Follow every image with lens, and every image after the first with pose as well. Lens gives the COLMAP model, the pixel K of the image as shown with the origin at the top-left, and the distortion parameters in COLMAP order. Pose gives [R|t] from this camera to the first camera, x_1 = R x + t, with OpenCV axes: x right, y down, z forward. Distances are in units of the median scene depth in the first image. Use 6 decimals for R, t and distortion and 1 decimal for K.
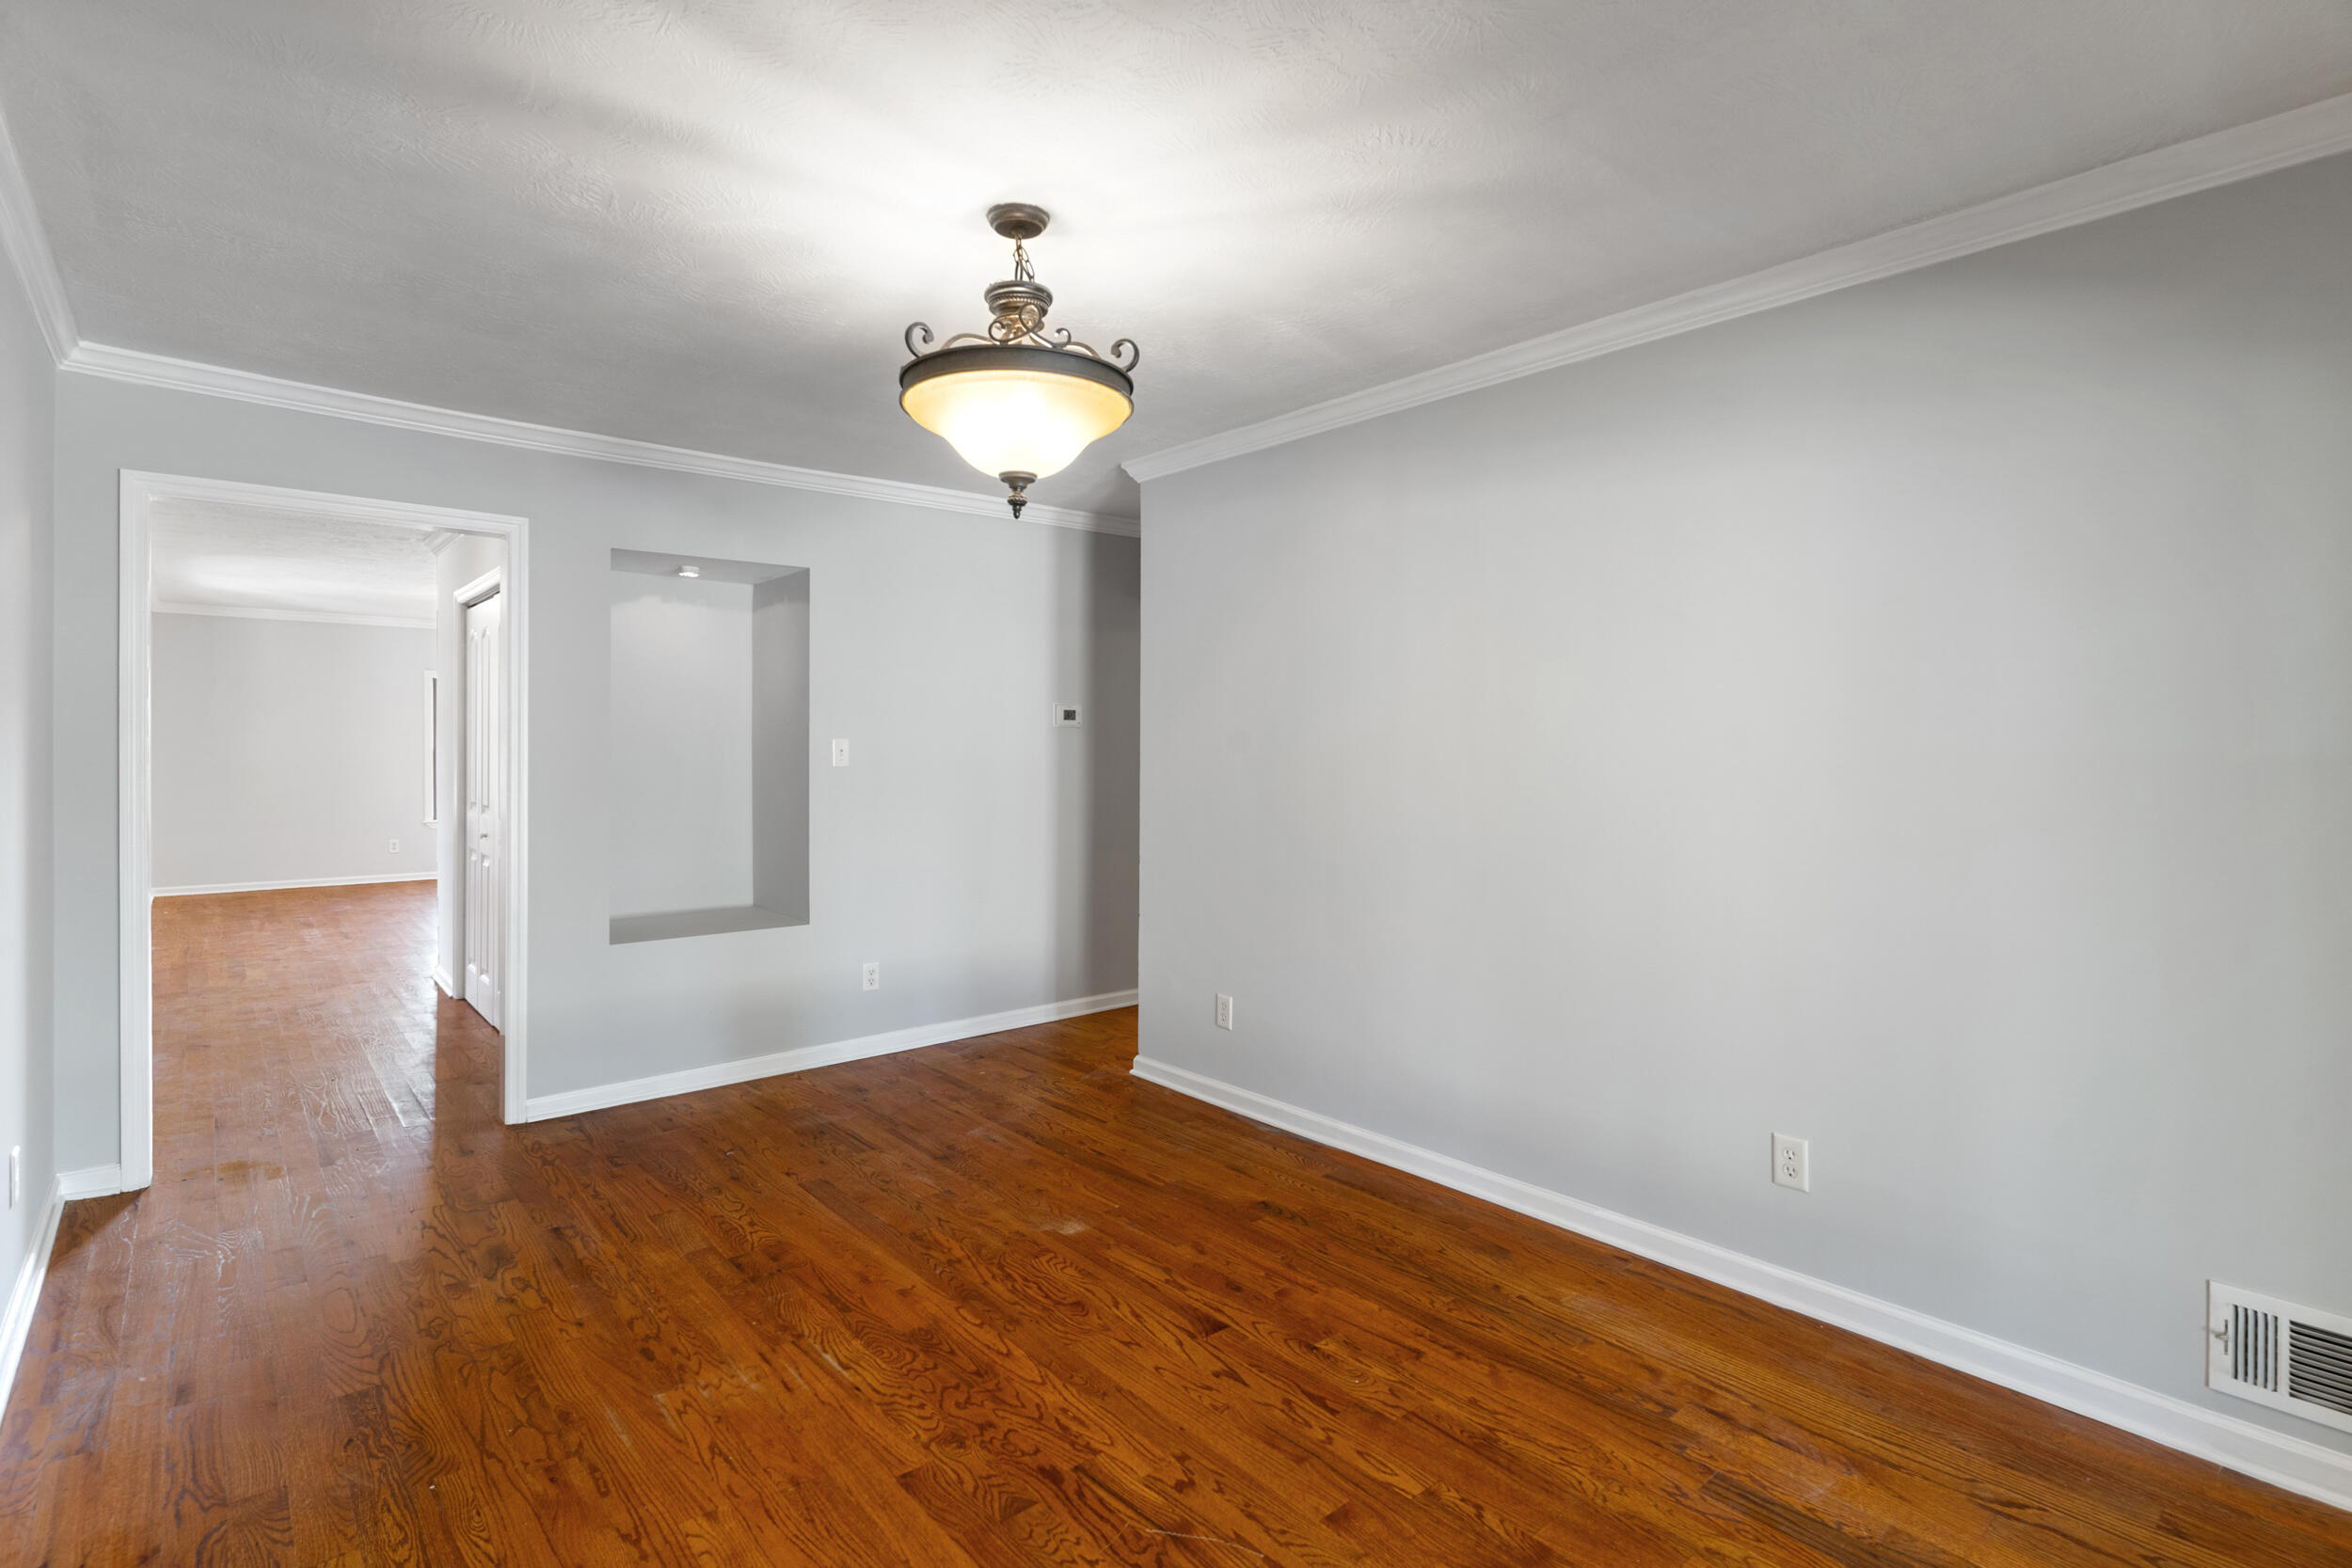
lens RADIAL K [[1133.6, 0, 1163.3], [0, 1133.6, 746.7], [0, 0, 1]] dist [0.003090, -0.000356]
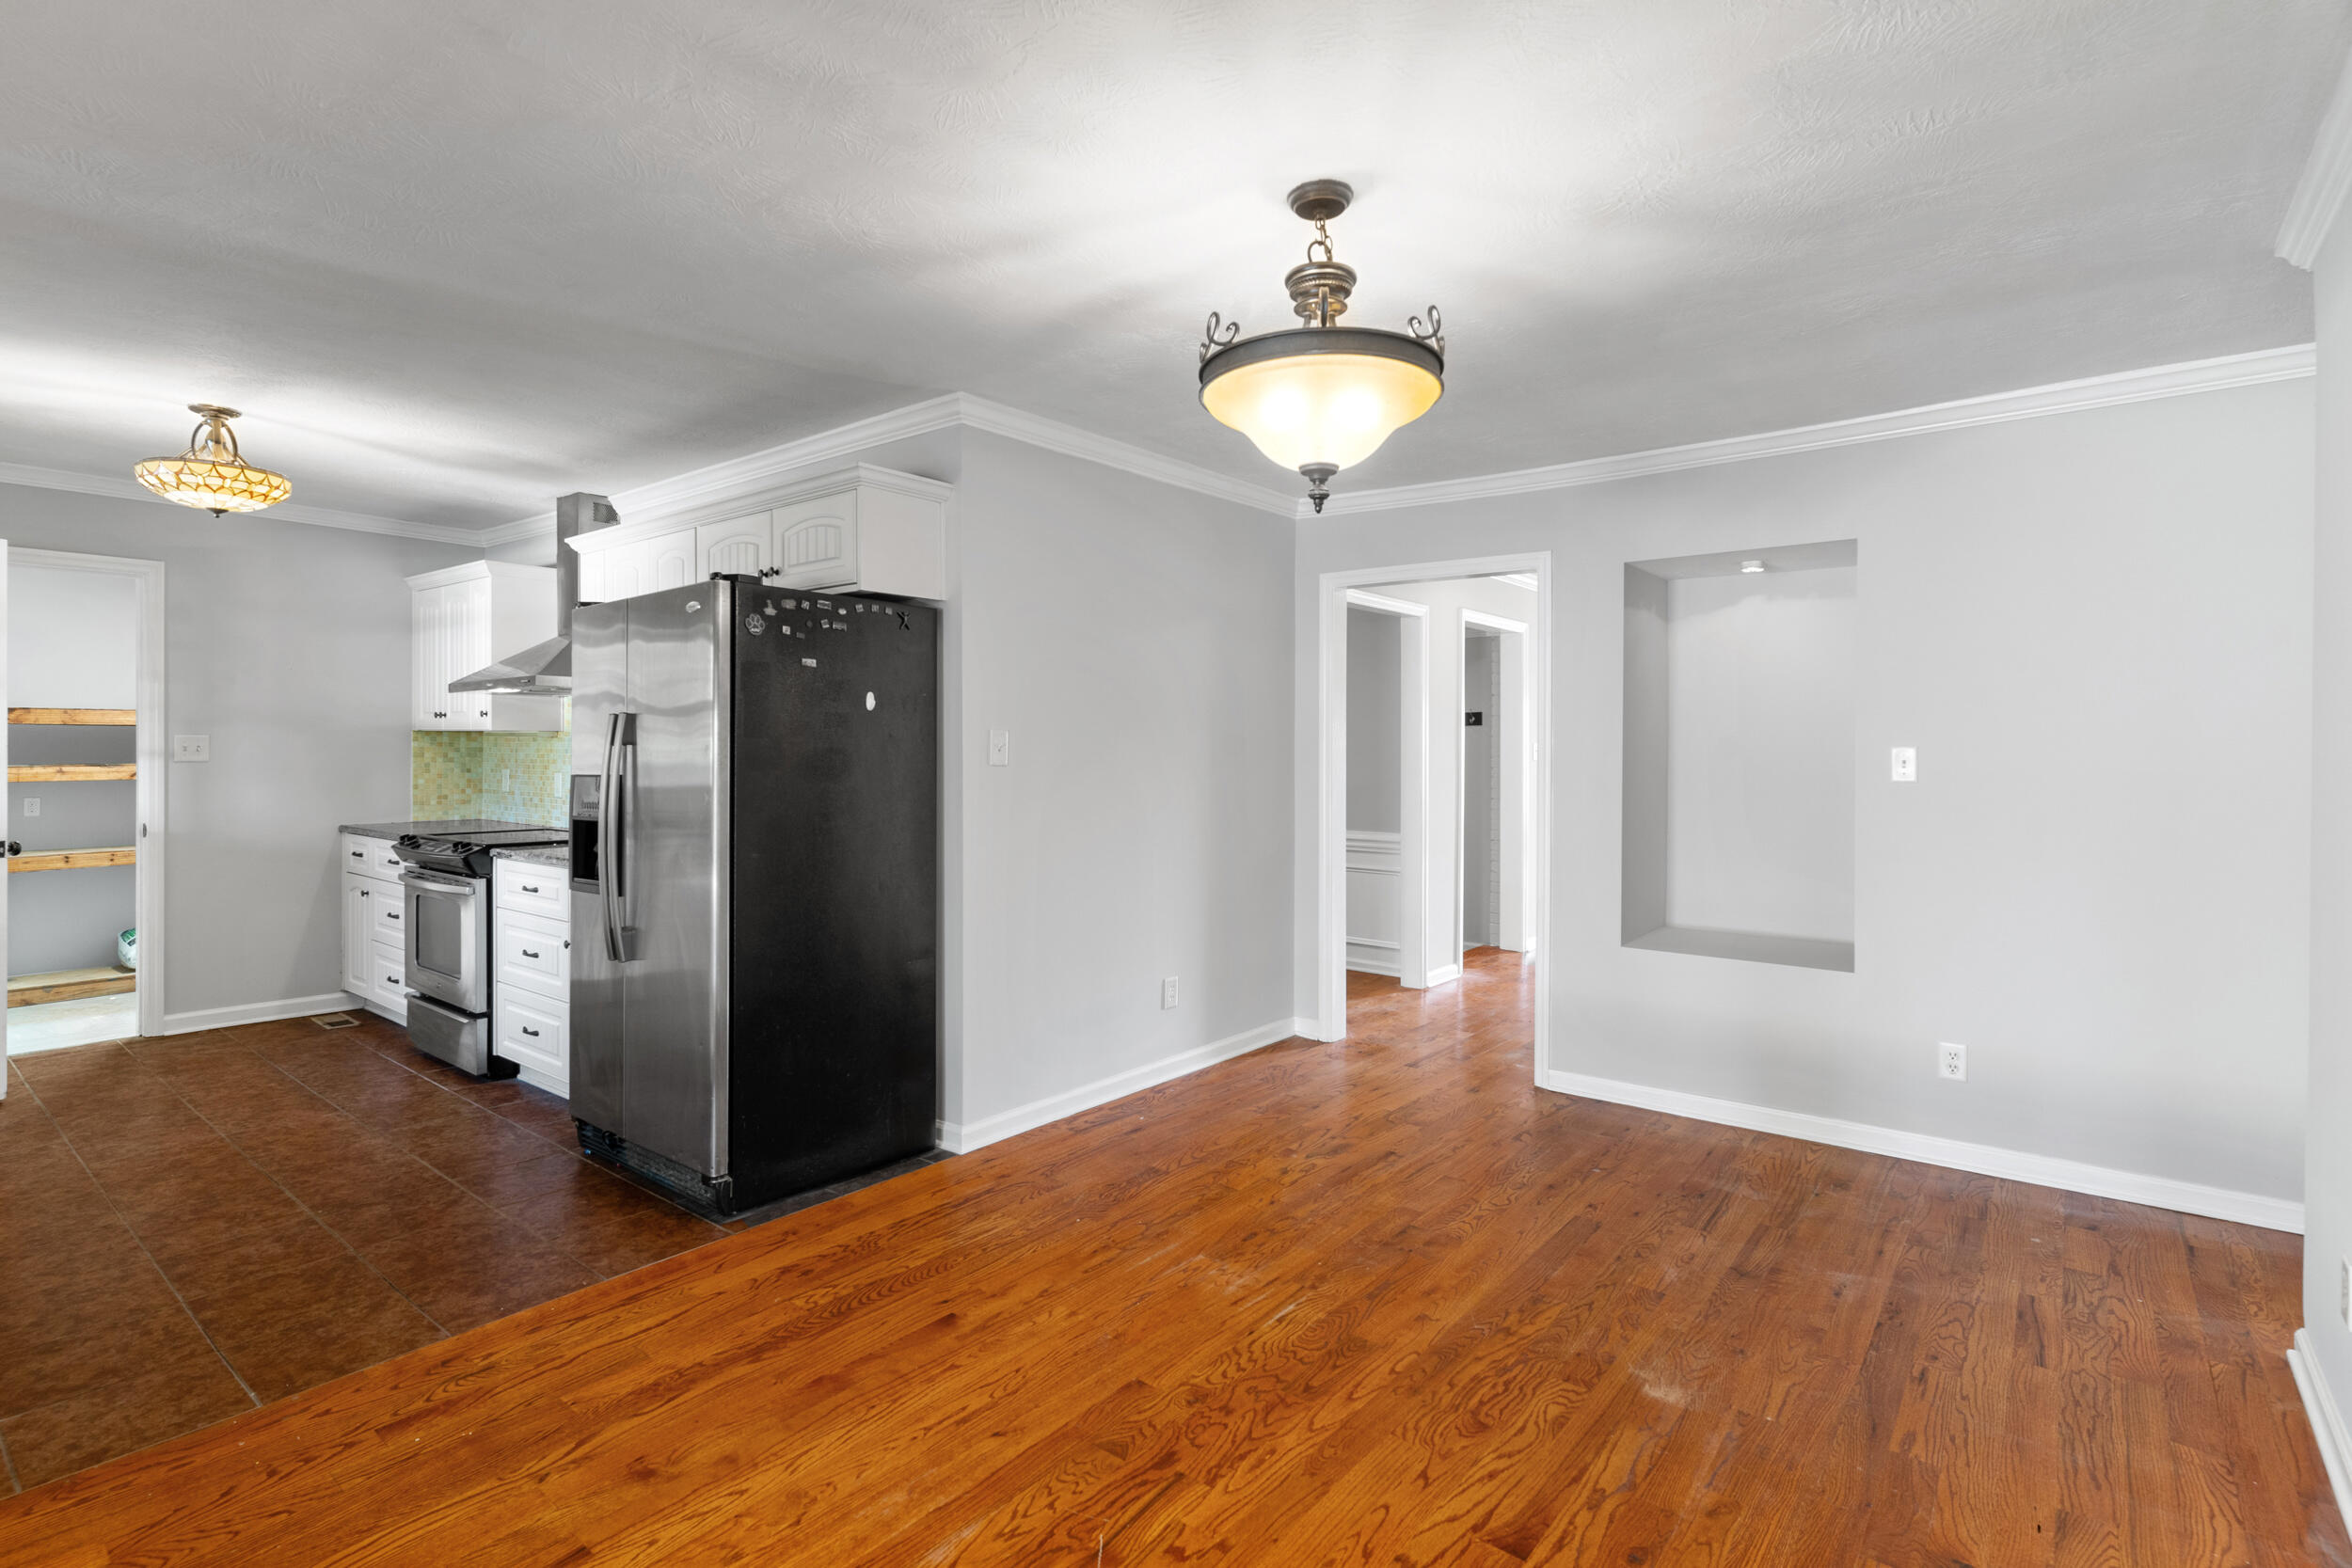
lens RADIAL K [[1133.6, 0, 1163.3], [0, 1133.6, 746.7], [0, 0, 1]] dist [0.003090, -0.000356]
pose [[0.187323, -0.003473, -0.982292, 0.687110], [-0.007163, 0.999962, -0.004901, 0.001360], [0.982272, 0.007954, 0.187291, 0.604828]]
